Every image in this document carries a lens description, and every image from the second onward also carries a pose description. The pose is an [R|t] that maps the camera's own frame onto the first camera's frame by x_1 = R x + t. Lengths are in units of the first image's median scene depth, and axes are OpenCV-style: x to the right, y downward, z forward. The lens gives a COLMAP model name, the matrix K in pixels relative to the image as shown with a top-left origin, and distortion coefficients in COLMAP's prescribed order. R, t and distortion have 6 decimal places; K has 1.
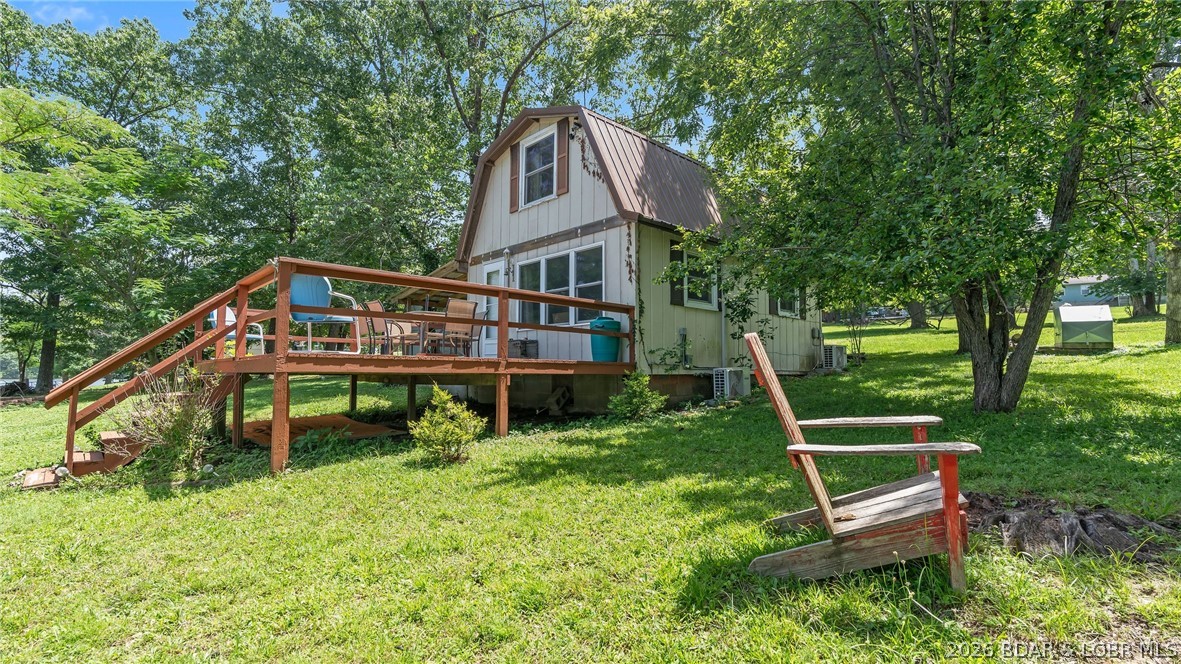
lens RADIAL K [[549.7, 0, 590.5], [0, 549.7, 332.0], [0, 0, 1]] dist [0.033746, -0.000092]
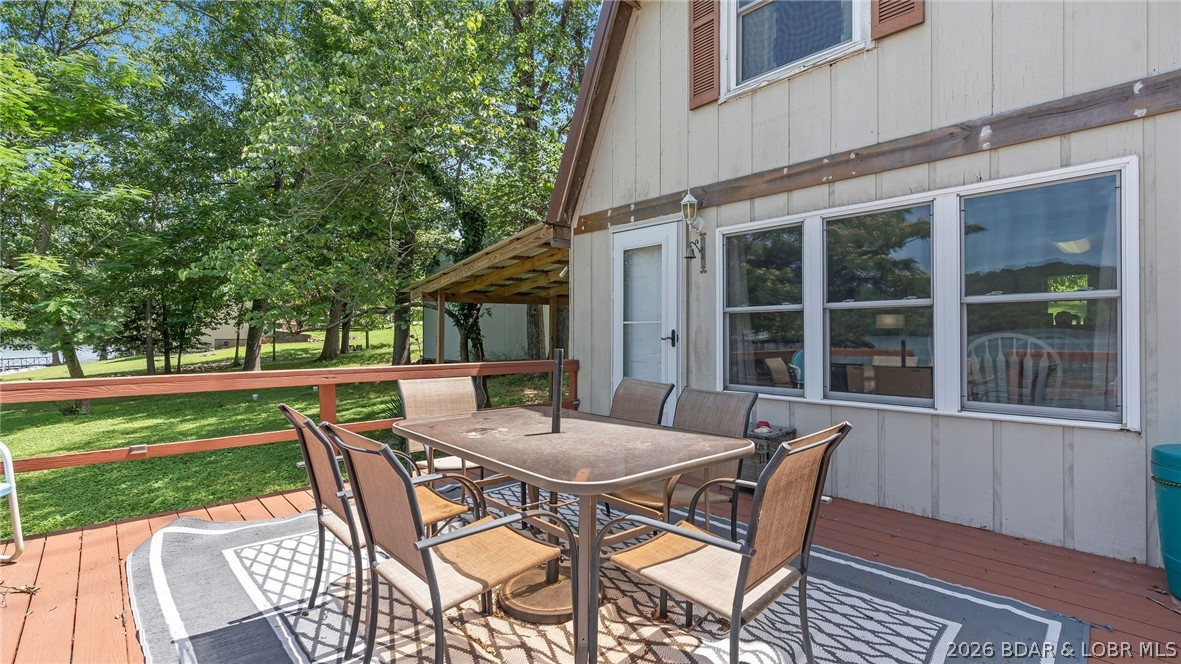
lens RADIAL K [[527.6, 0, 604.9], [0, 527.6, 331.7], [0, 0, 1]] dist [-0.001148, 0.000414]
pose [[0.999849, -0.003560, 0.017006, -0.227965], [0.002316, 0.997355, 0.072644, -0.078355], [-0.017220, -0.072593, 0.997213, 0.608205]]
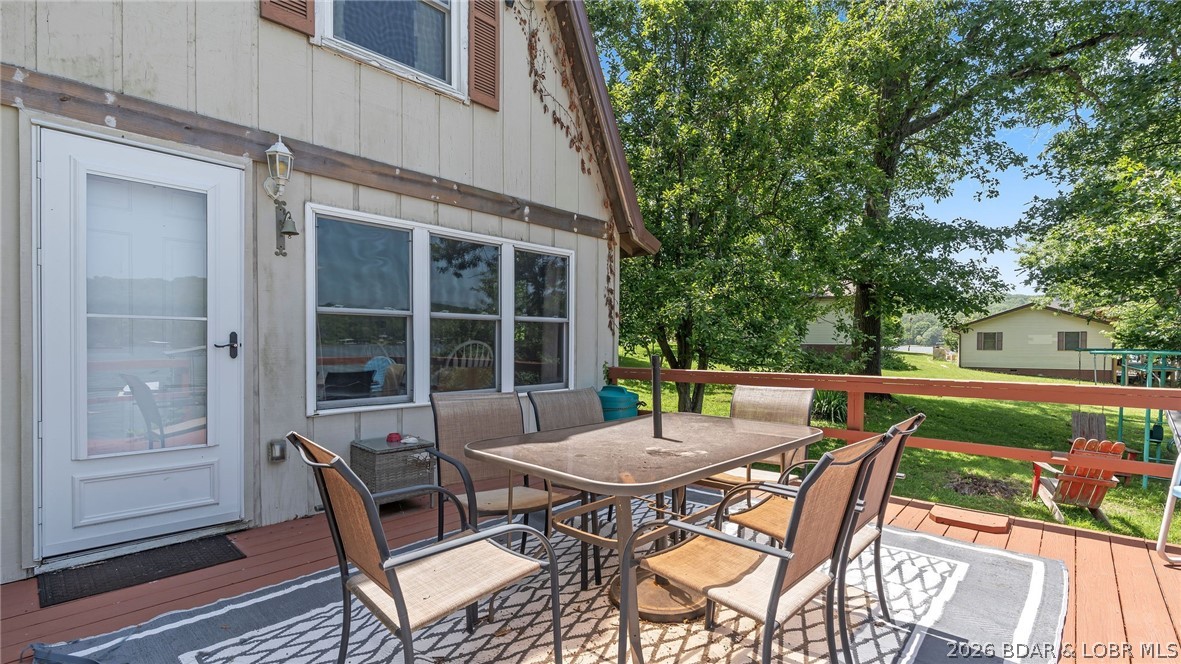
lens RADIAL K [[549.7, 0, 590.5], [0, 549.7, 332.0], [0, 0, 1]] dist [0.033746, -0.000092]
pose [[-0.073773, 0.012103, 0.997202, -0.474195], [-0.087994, 0.995947, -0.018598, -0.060087], [-0.993385, -0.089120, -0.072409, 0.865415]]
